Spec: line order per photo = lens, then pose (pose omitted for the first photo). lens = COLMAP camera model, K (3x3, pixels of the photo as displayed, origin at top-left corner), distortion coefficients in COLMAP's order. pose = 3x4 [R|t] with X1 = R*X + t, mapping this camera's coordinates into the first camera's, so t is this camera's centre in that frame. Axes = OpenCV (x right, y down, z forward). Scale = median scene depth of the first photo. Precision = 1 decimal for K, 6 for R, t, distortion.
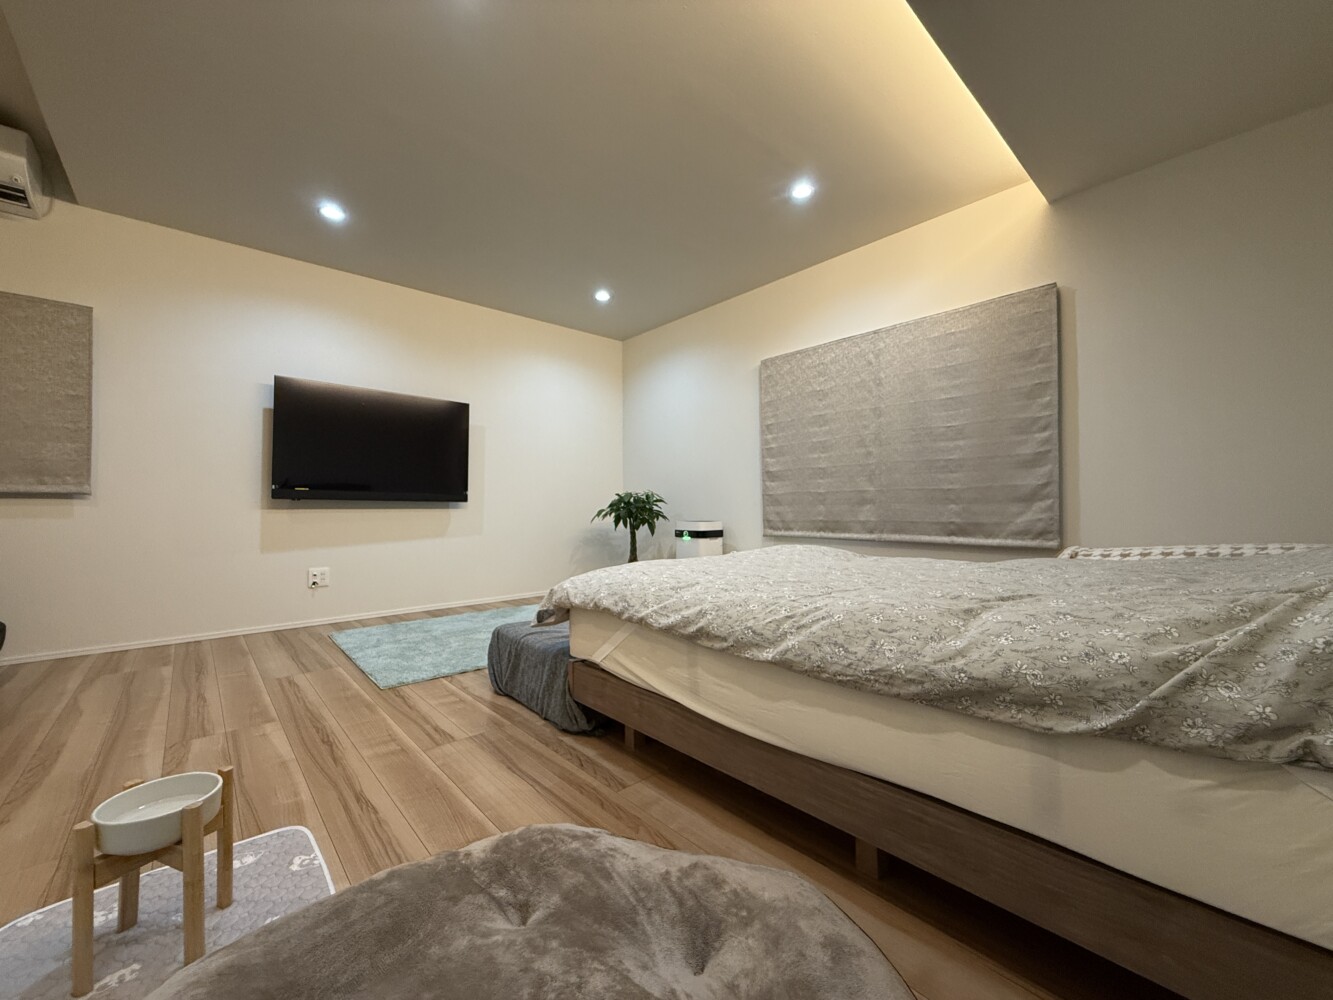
lens RADIAL K [[529.0, 0, 663.3], [0, 529.0, 502.8], [0, 0, 1]] dist [-0.002334, -0.000195]
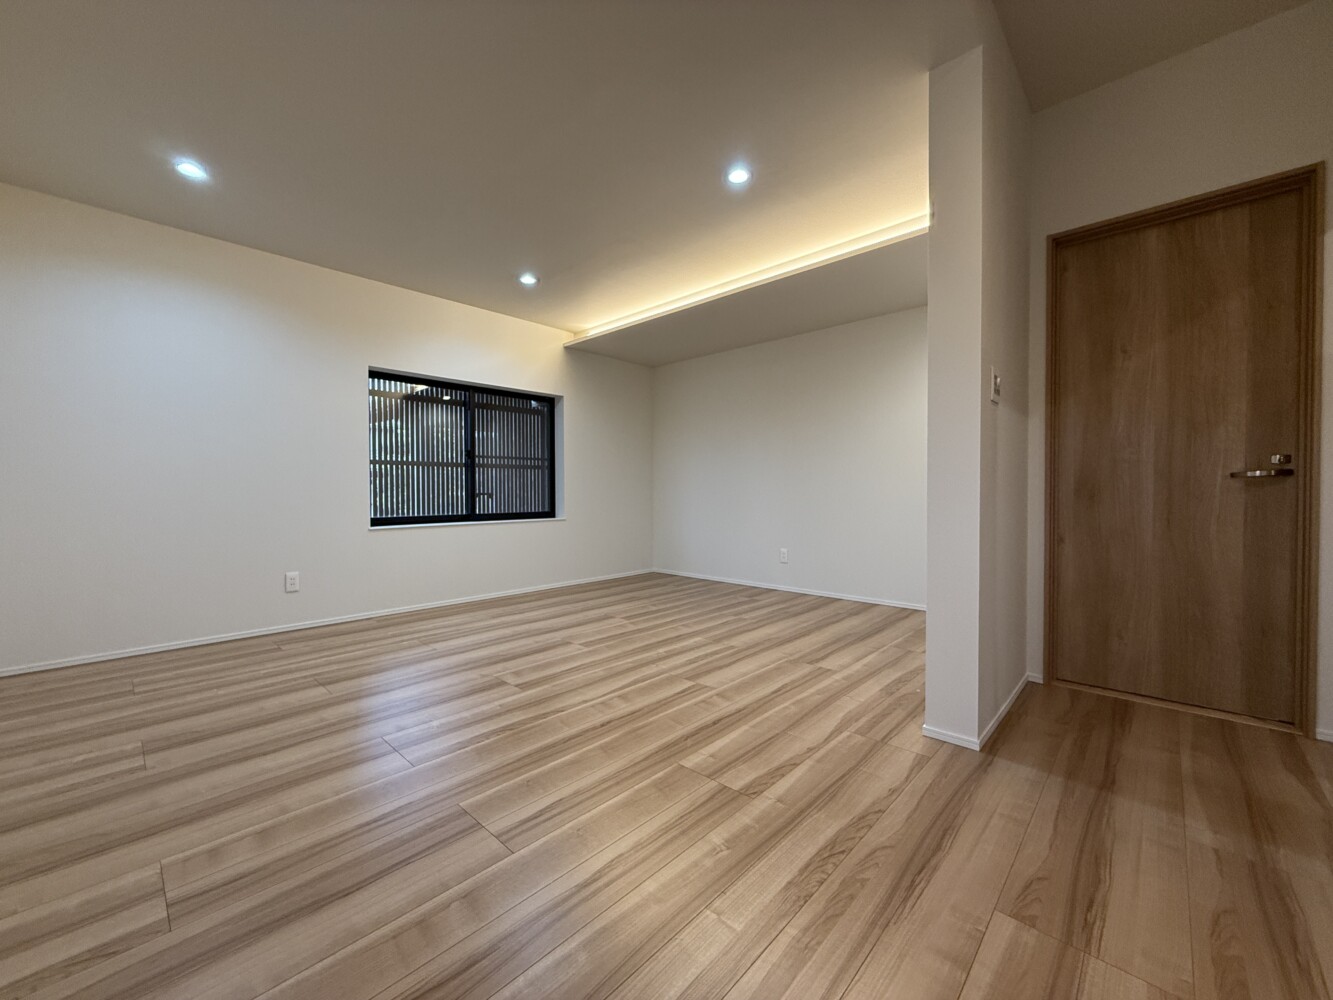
lens RADIAL K [[529.0, 0, 660.4], [0, 529.0, 499.6], [0, 0, 1]] dist [-0.002334, -0.000195]
pose [[-0.079295, -0.008451, 0.996815, -1.101361], [-0.007603, 0.999940, 0.007872, -0.035401], [-0.996822, -0.006955, -0.079354, 0.743252]]
